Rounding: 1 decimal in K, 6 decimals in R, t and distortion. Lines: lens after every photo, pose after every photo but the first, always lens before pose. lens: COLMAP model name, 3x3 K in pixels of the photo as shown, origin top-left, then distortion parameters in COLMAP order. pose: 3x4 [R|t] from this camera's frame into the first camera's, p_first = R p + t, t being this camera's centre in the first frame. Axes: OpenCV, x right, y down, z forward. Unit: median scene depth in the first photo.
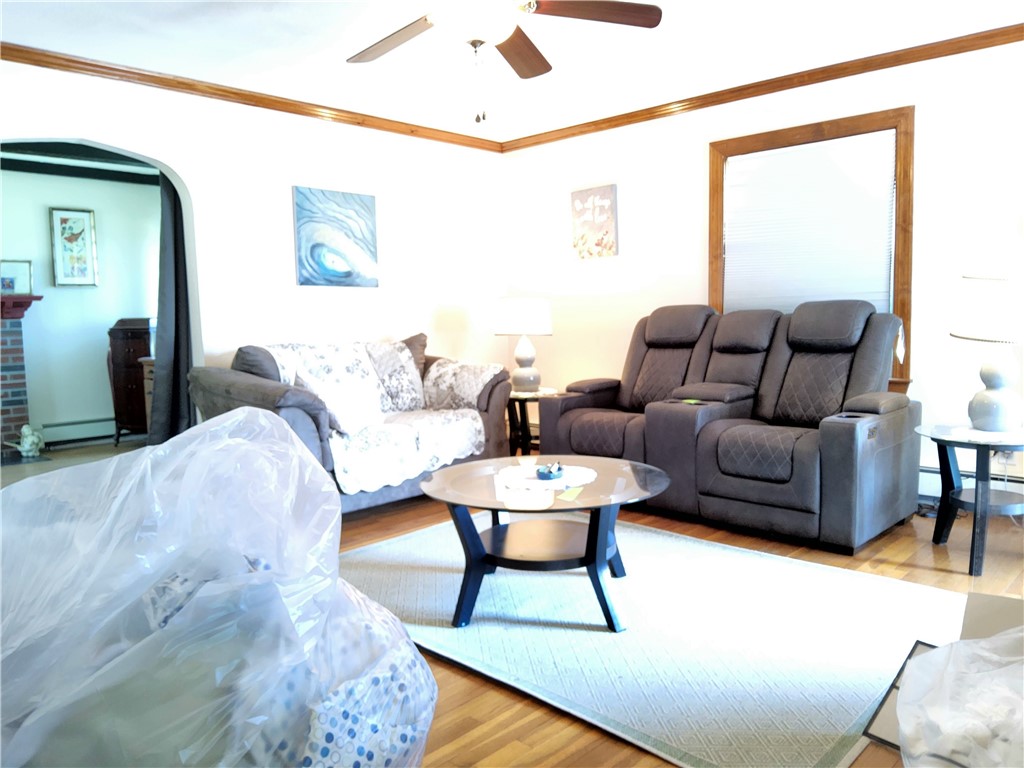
lens RADIAL K [[784.4, 0, 526.5], [0, 784.4, 387.6], [0, 0, 1]] dist [0.079940, -0.168468]
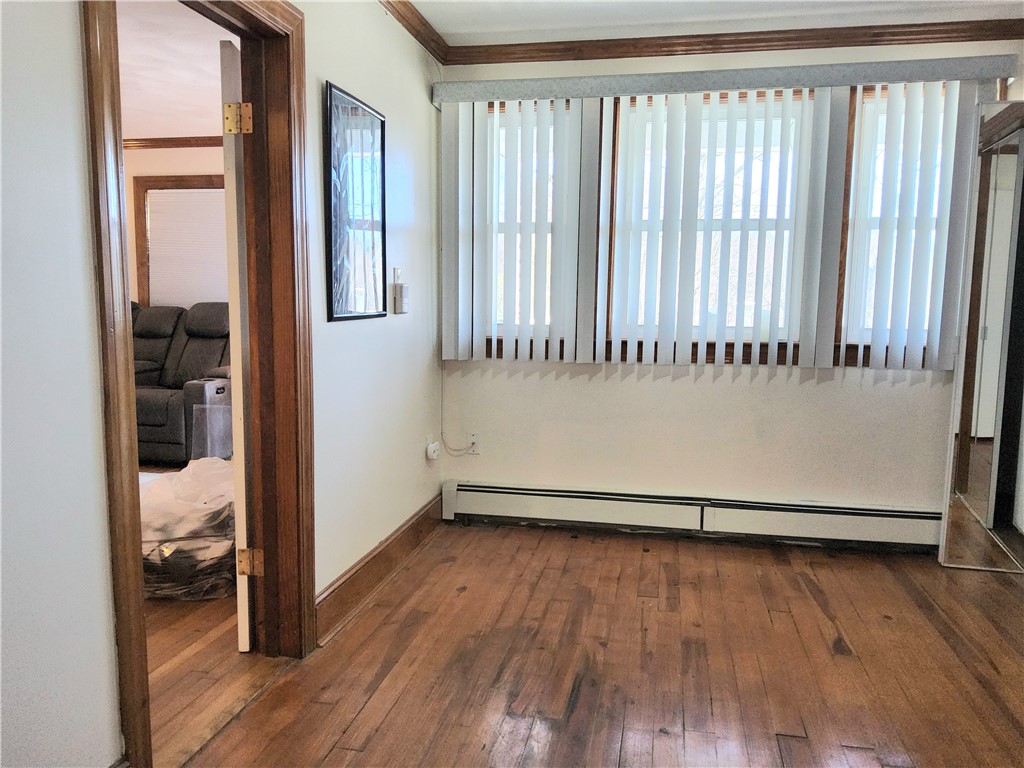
lens RADIAL K [[775.8, 0, 520.3], [0, 775.8, 385.7], [0, 0, 1]] dist [0.098403, -0.174312]
pose [[0.857065, -0.023159, 0.514688, 0.104067], [0.013063, 0.999645, 0.023228, 0.013864], [-0.515043, -0.013184, 0.857063, -0.444900]]
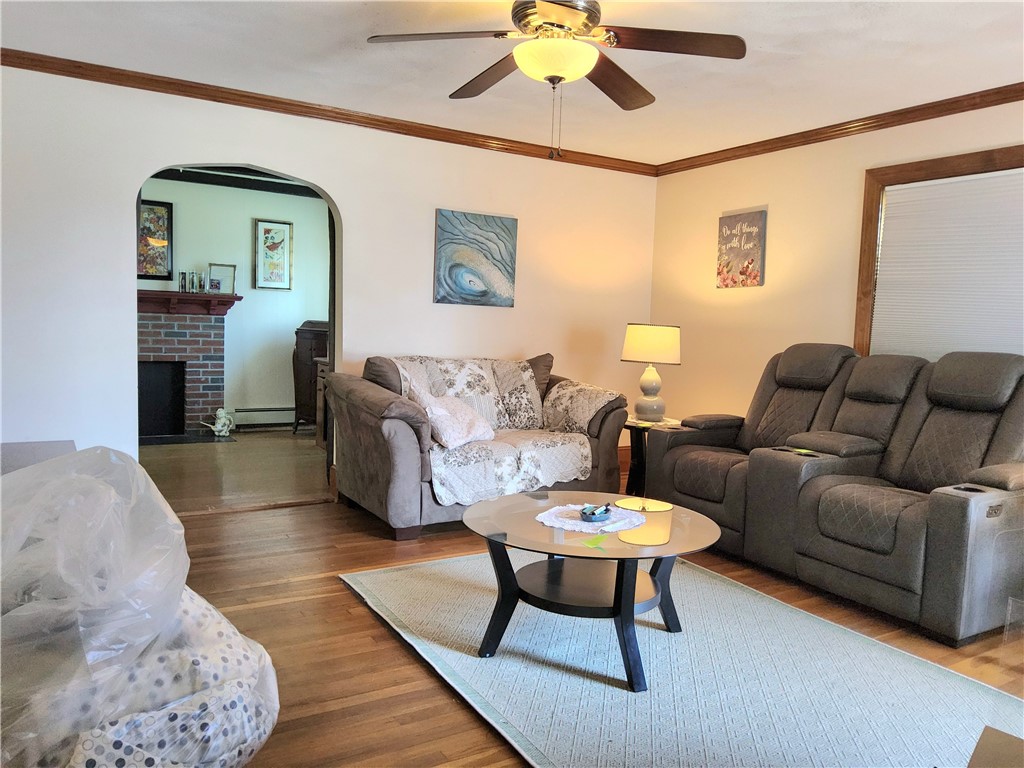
lens RADIAL K [[775.8, 0, 520.3], [0, 775.8, 385.7], [0, 0, 1]] dist [0.098403, -0.174312]
pose [[0.960208, 0.079868, -0.267621, 0.111142], [-0.083679, 0.996489, -0.002846, -0.023736], [0.266454, 0.025127, 0.963520, 0.021792]]
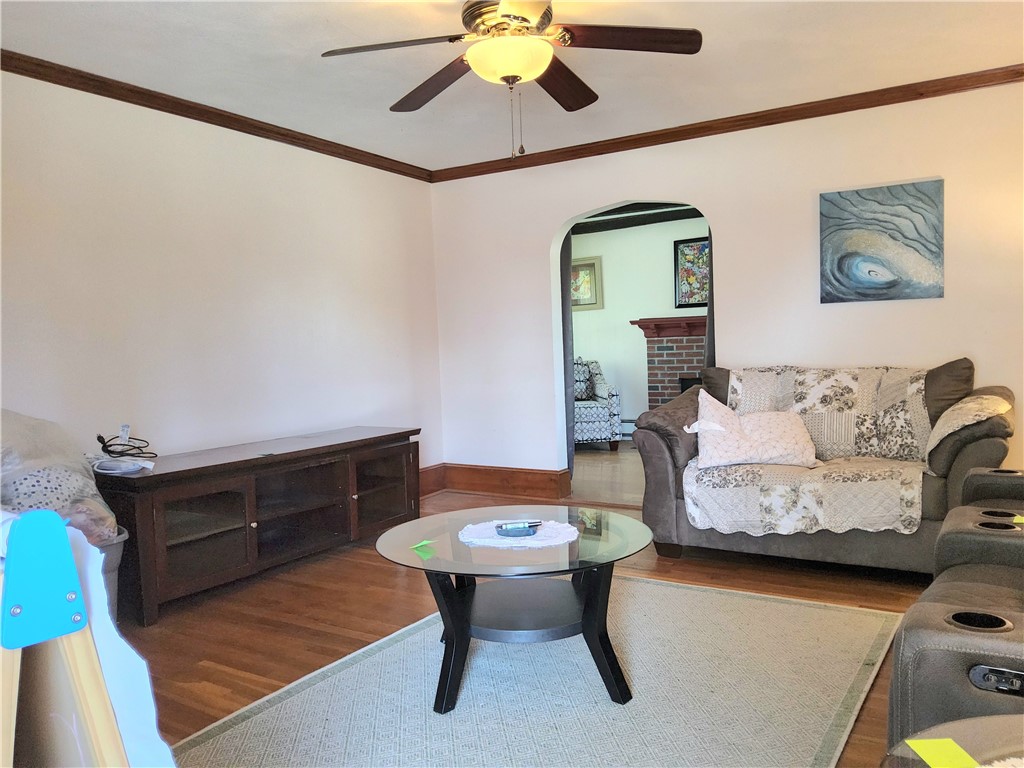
lens RADIAL K [[775.8, 0, 520.3], [0, 775.8, 385.7], [0, 0, 1]] dist [0.098403, -0.174312]
pose [[0.188100, 0.068733, -0.979742, 0.533091], [-0.062645, 0.996357, 0.057872, -0.064555], [0.980150, 0.050491, 0.191721, 0.489666]]
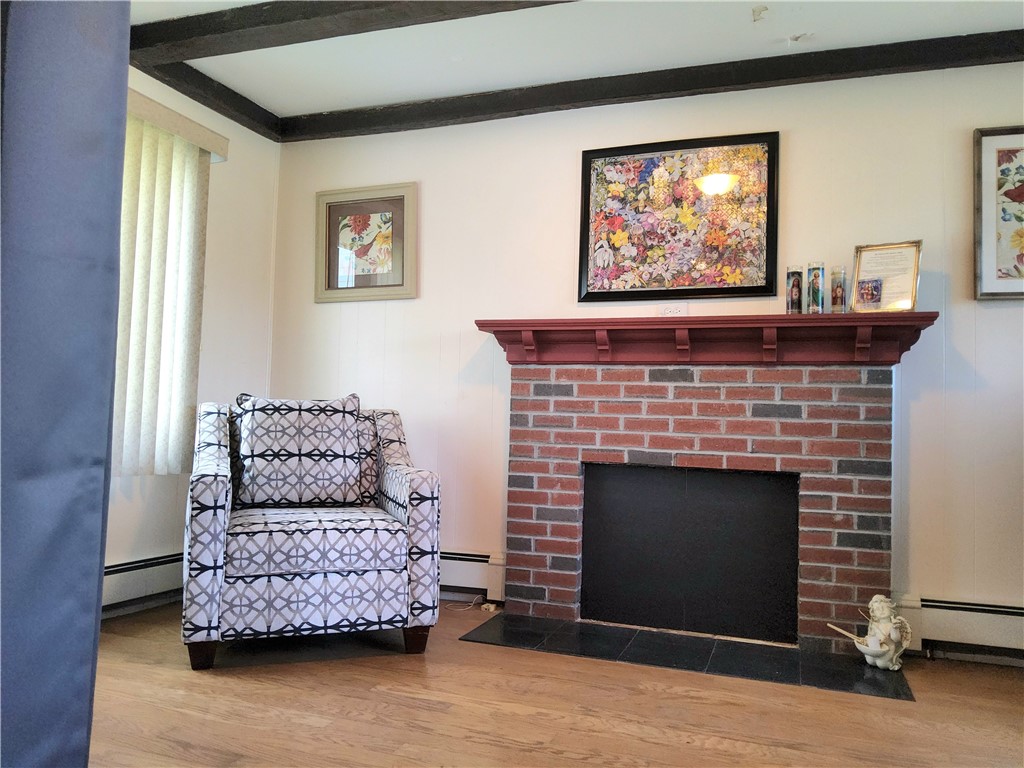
lens RADIAL K [[775.8, 0, 520.3], [0, 775.8, 385.7], [0, 0, 1]] dist [0.098403, -0.174312]
pose [[0.391945, -0.013091, -0.919896, -0.383931], [-0.123603, 0.990084, -0.066754, -0.020878], [0.911648, 0.139866, 0.386440, 0.799356]]
